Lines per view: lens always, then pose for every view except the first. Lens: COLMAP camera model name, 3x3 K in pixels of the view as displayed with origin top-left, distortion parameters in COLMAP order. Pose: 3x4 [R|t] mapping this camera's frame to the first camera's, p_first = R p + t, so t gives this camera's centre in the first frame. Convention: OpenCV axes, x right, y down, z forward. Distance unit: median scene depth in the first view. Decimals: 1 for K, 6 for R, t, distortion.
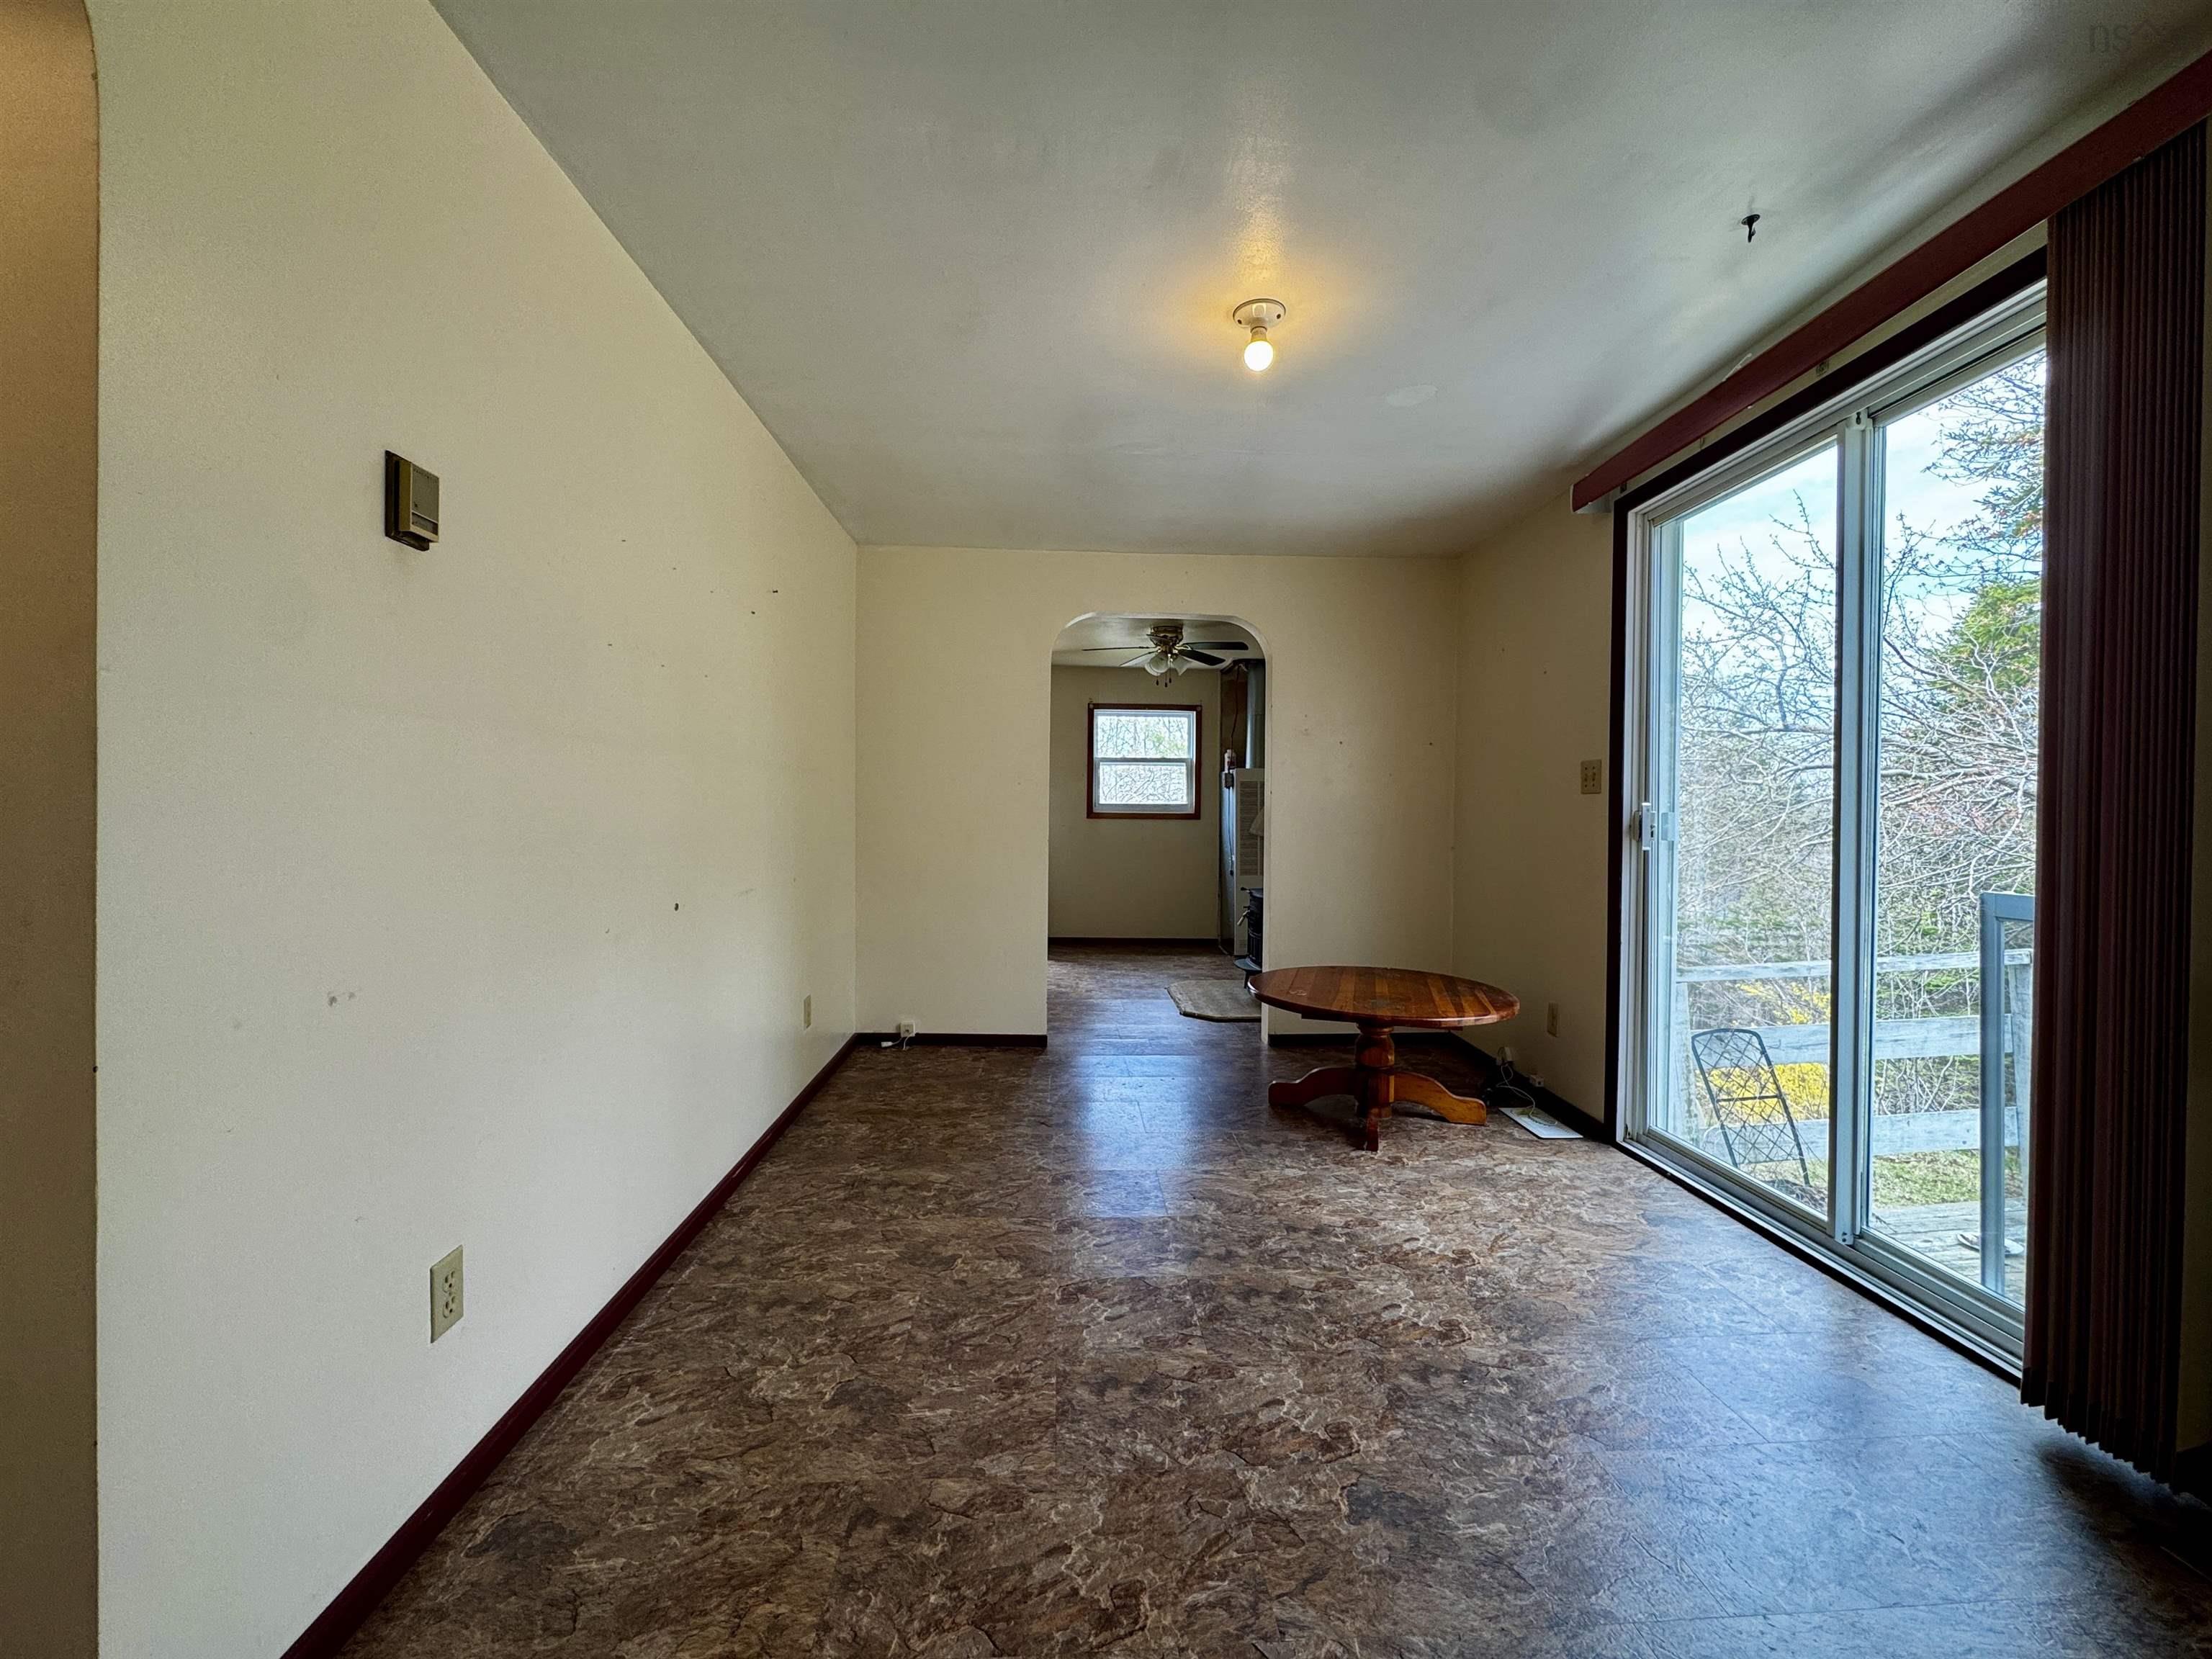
lens RADIAL K [[888.4, 0, 1105.7], [0, 888.4, 827.6], [0, 0, 1]] dist [0.002154, -0.000010]
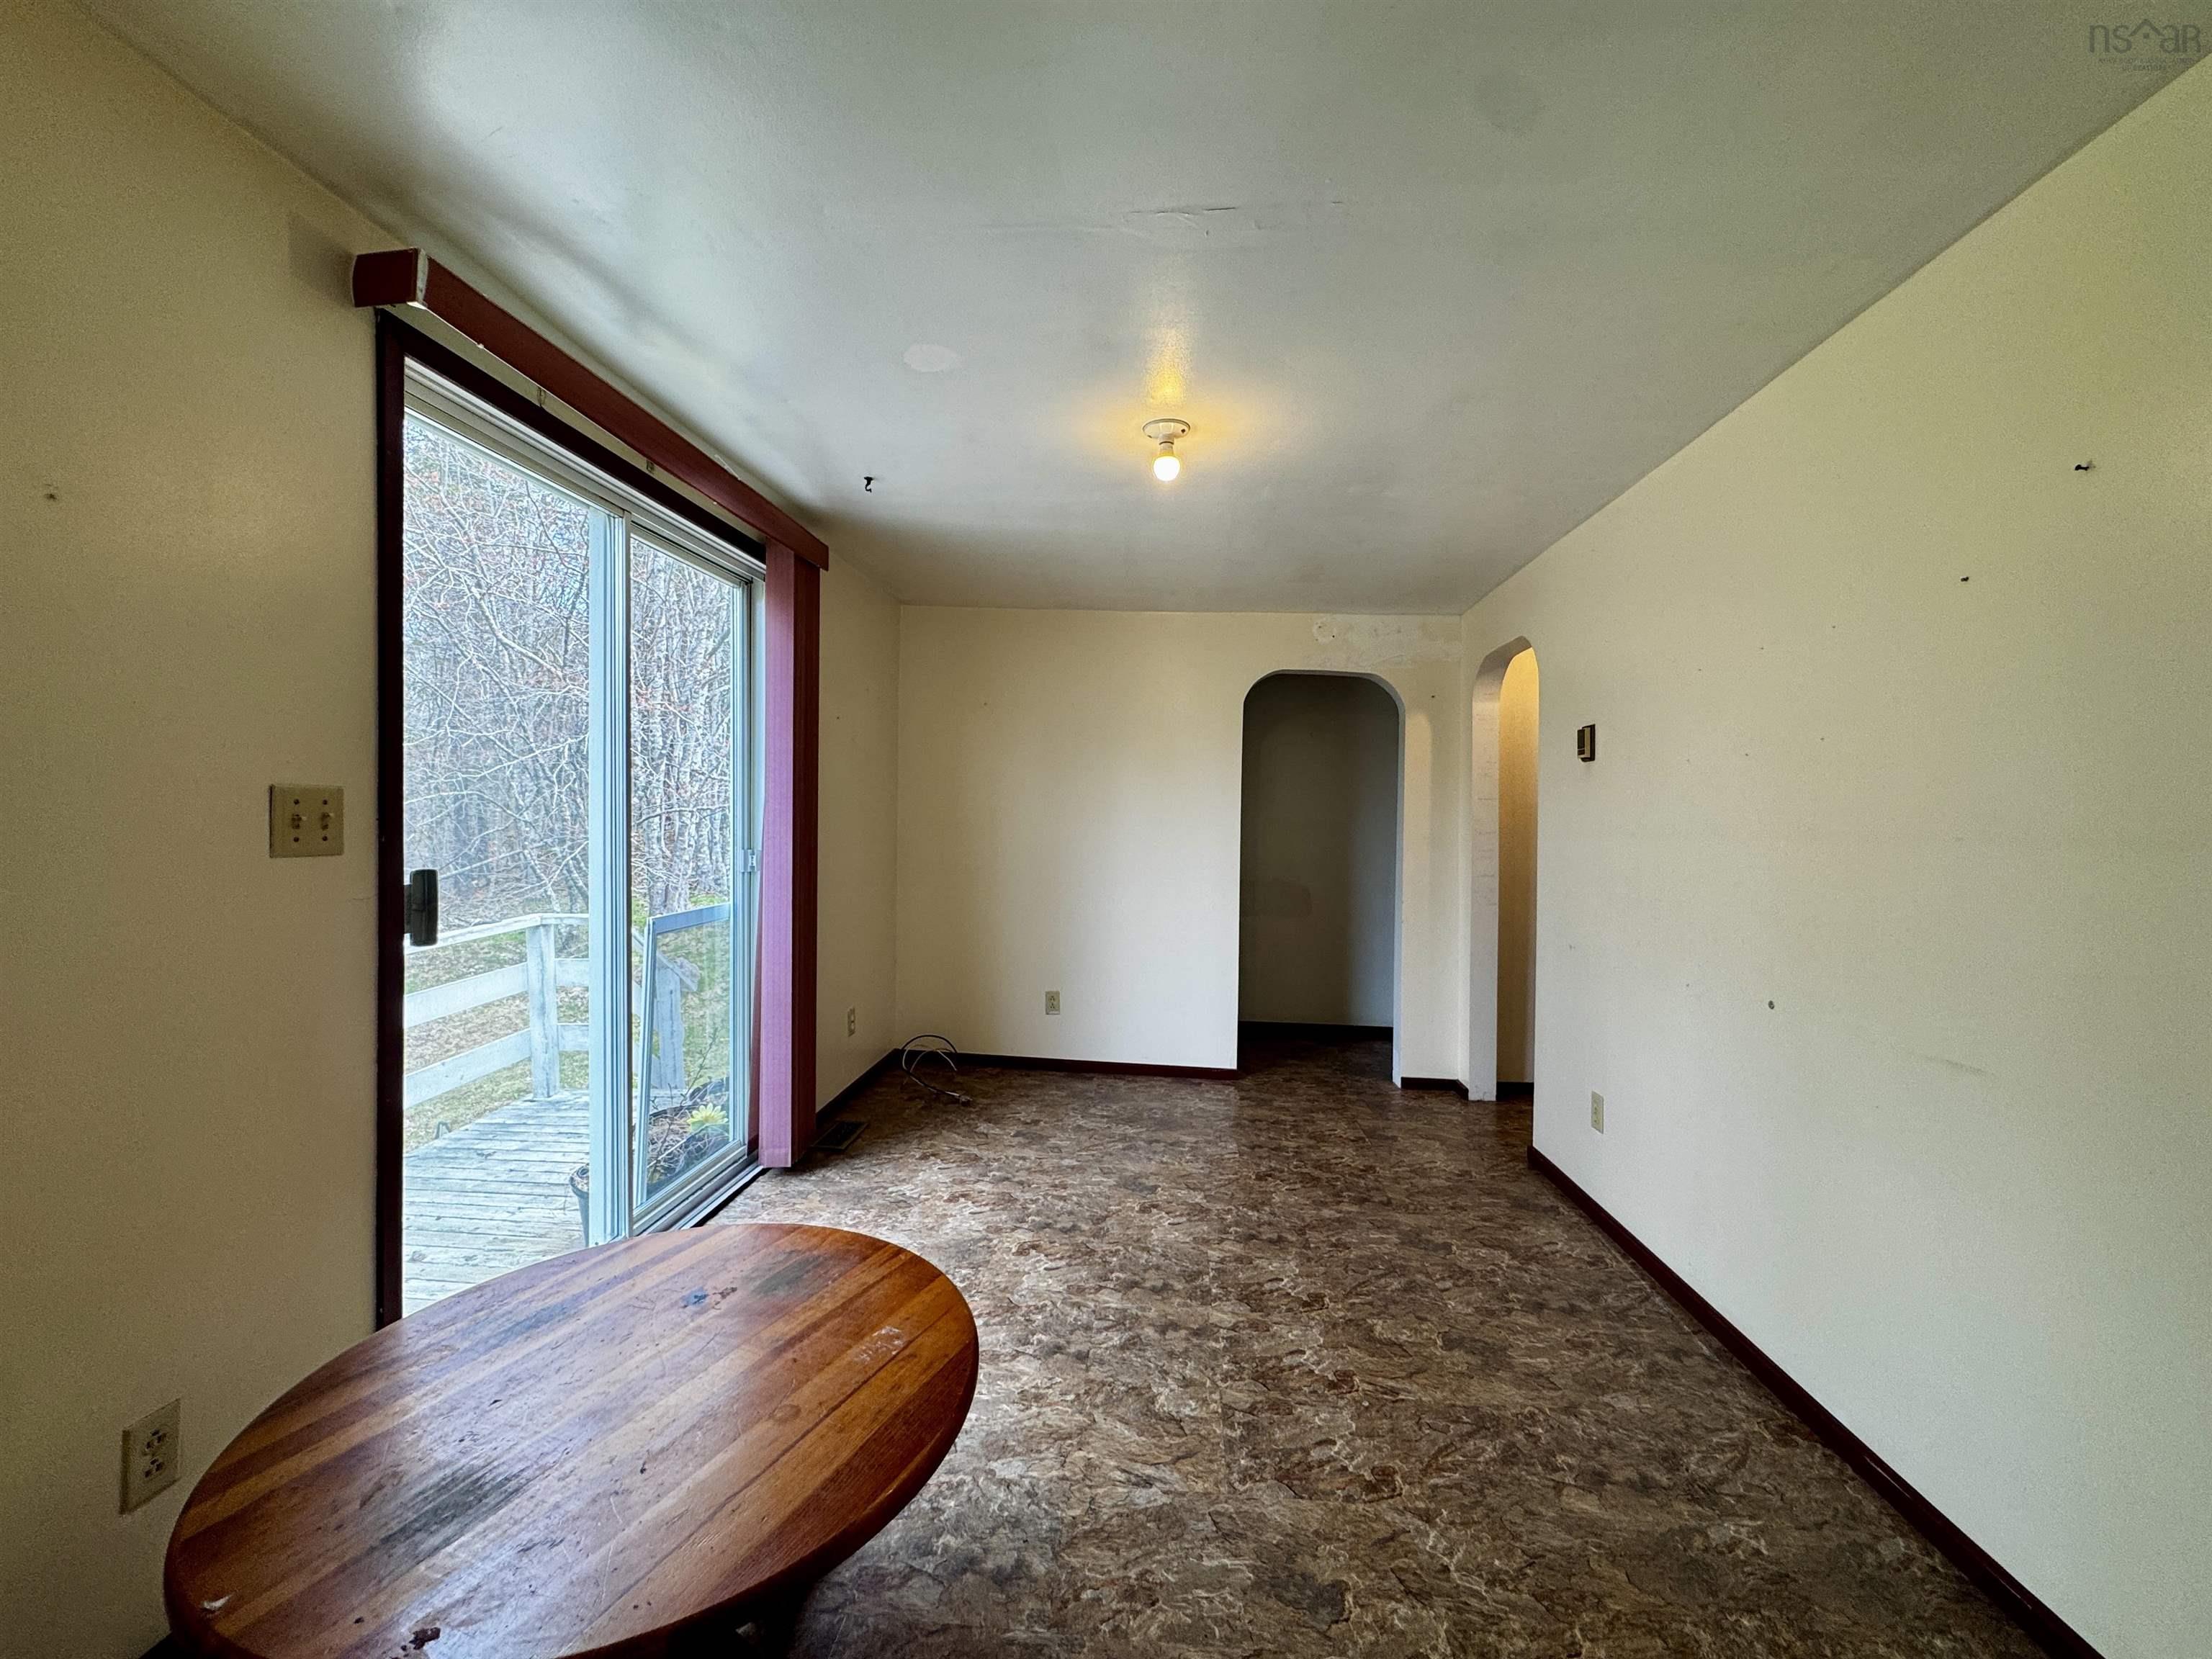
lens RADIAL K [[888.4, 0, 1105.7], [0, 888.4, 827.6], [0, 0, 1]] dist [0.002154, -0.000010]
pose [[-0.991417, -0.023110, 0.128682, 0.096736], [-0.019961, 0.999470, 0.025707, -0.113177], [-0.129208, 0.022917, -0.991353, 2.153094]]
